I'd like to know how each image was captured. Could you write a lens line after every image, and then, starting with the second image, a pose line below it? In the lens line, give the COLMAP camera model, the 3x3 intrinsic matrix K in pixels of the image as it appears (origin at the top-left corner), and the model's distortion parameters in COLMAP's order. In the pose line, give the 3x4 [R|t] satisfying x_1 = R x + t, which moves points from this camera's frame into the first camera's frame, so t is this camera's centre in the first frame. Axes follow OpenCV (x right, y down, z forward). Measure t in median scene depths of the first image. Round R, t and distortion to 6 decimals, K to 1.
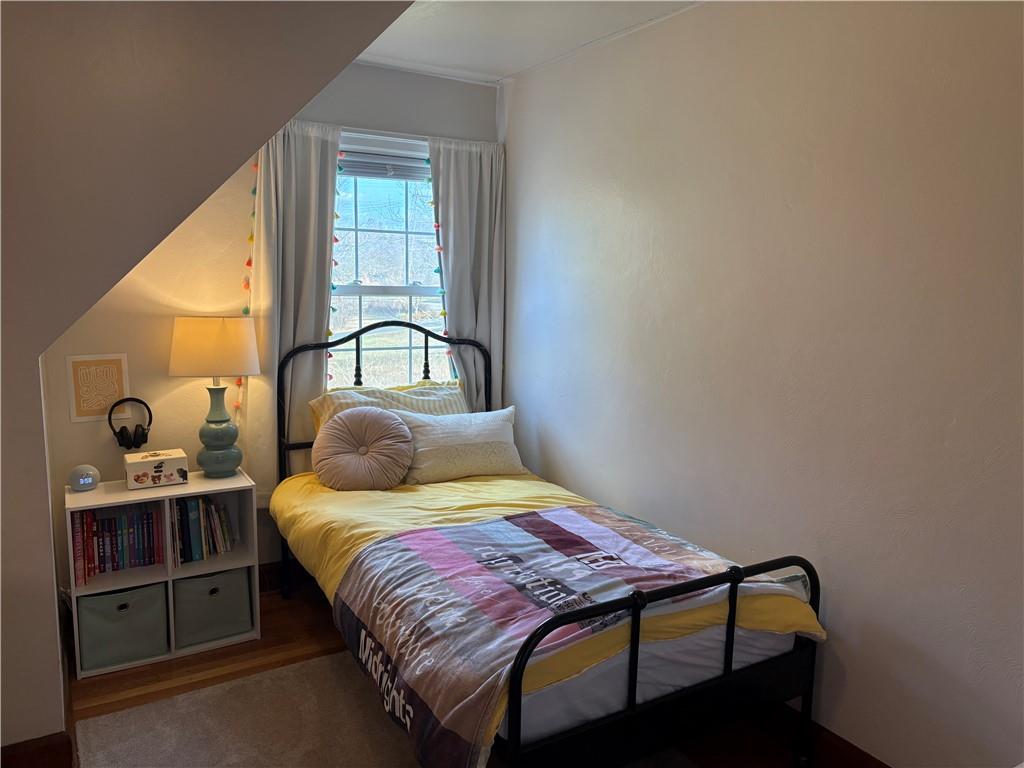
lens RADIAL K [[782.1, 0, 519.5], [0, 782.1, 380.5], [0, 0, 1]] dist [0.059321, -0.063812]
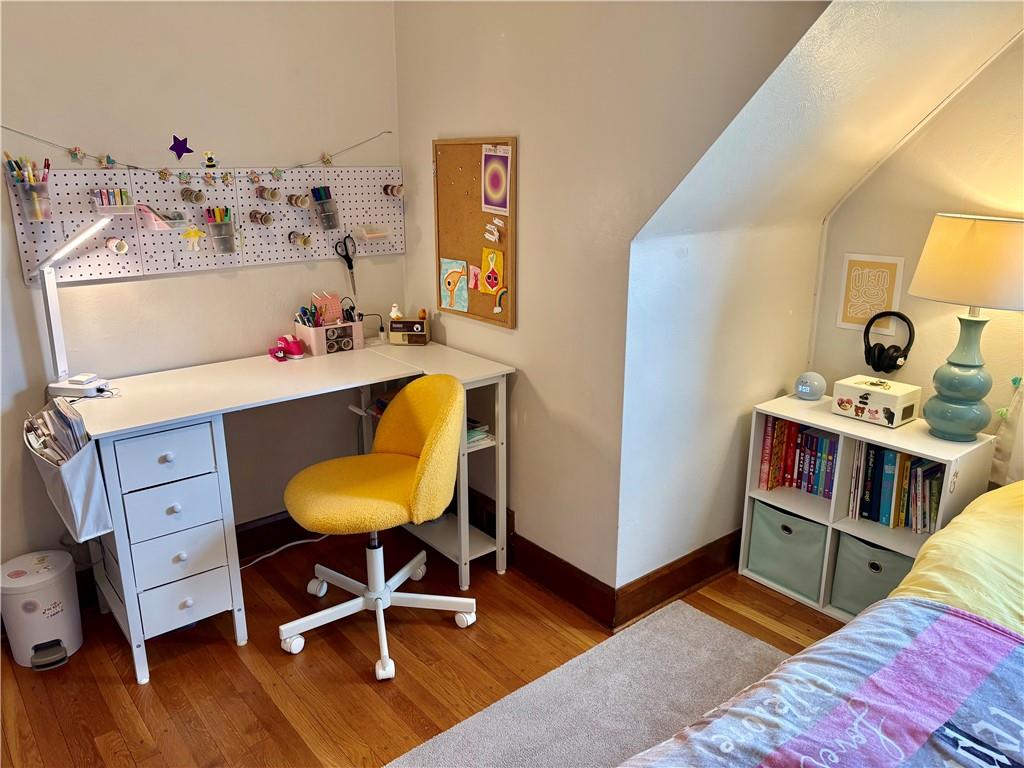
lens RADIAL K [[782.1, 0, 518.8], [0, 782.1, 388.0], [0, 0, 1]] dist [0.059321, -0.063812]
pose [[0.141479, 0.267752, -0.953044, 0.282226], [-0.132471, 0.959190, 0.249814, -0.060243], [0.981038, 0.090908, 0.171174, 0.501413]]
